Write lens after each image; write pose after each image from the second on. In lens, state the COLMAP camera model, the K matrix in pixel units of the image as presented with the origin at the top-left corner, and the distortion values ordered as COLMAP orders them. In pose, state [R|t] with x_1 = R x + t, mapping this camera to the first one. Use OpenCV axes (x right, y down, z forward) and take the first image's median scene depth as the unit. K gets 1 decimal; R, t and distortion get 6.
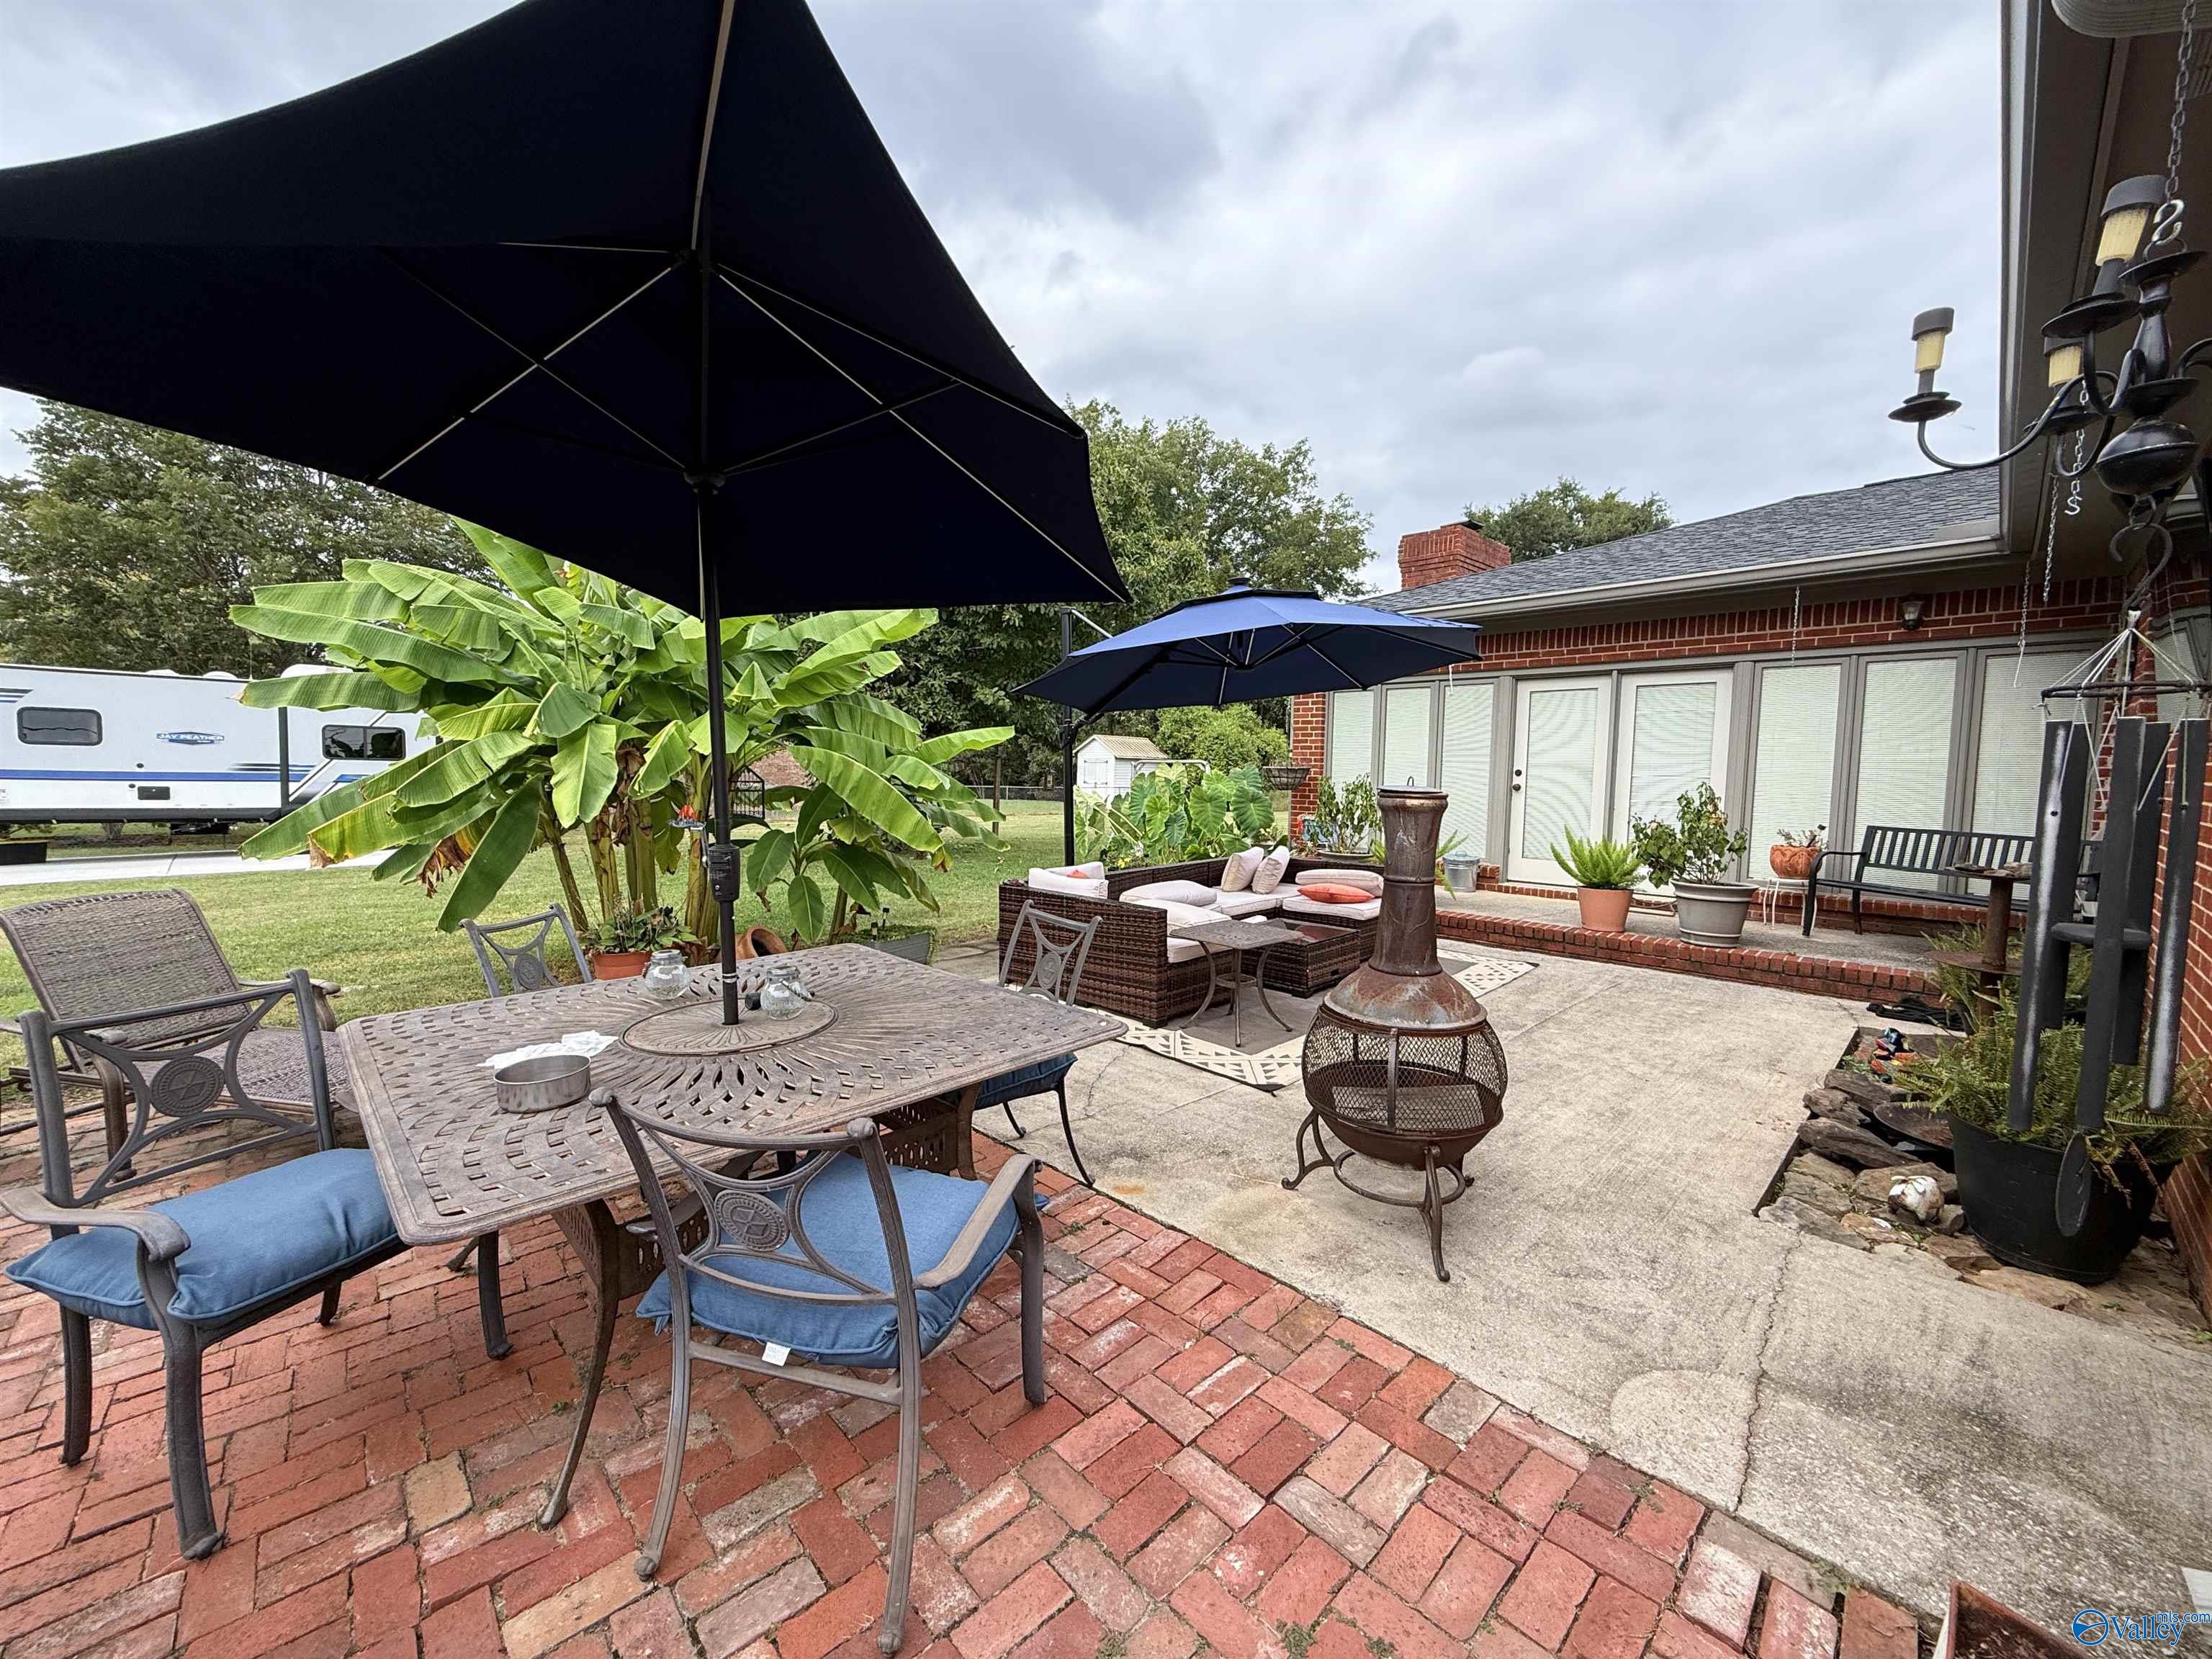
lens RADIAL K [[918.2, 0, 1105.7], [0, 918.2, 832.9], [0, 0, 1]] dist [0.001159, -0.000390]
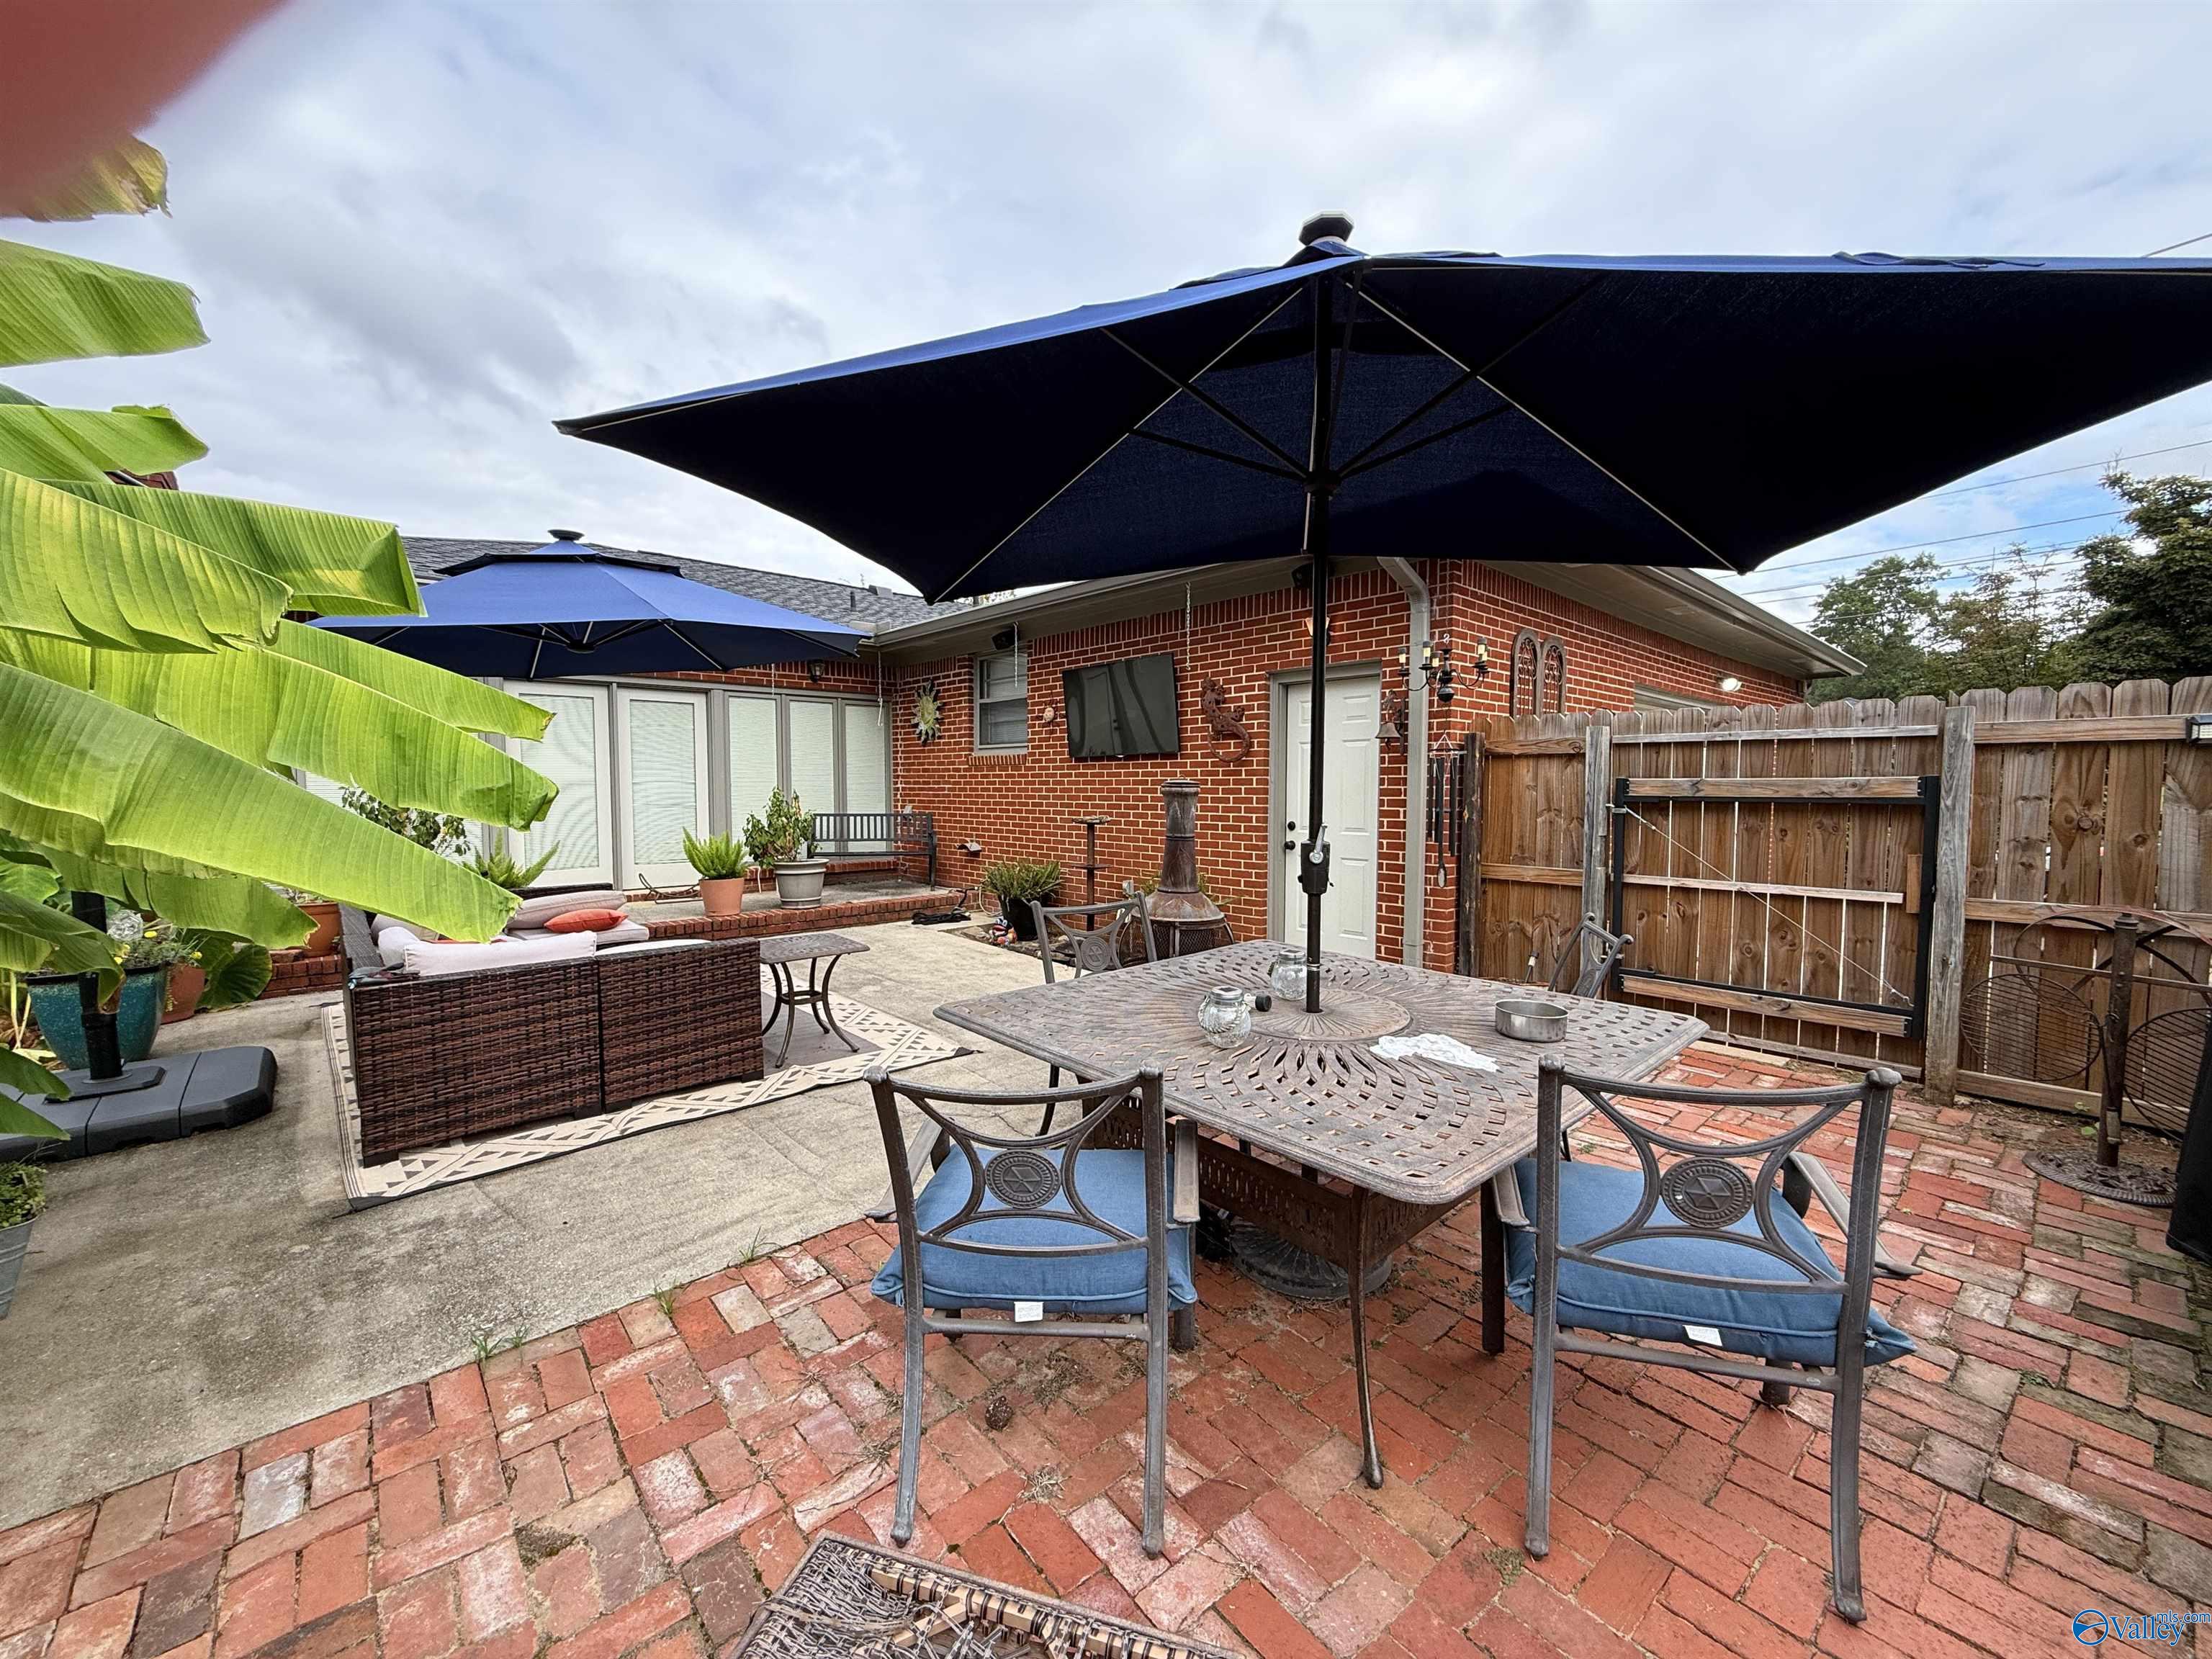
lens RADIAL K [[918.2, 0, 1099.6], [0, 918.2, 824.6], [0, 0, 1]] dist [0.001159, -0.000390]
pose [[0.002665, -0.058271, 0.998297, -0.654091], [0.076907, 0.995356, 0.057894, -0.039922], [-0.997035, 0.076622, 0.007134, 0.551947]]
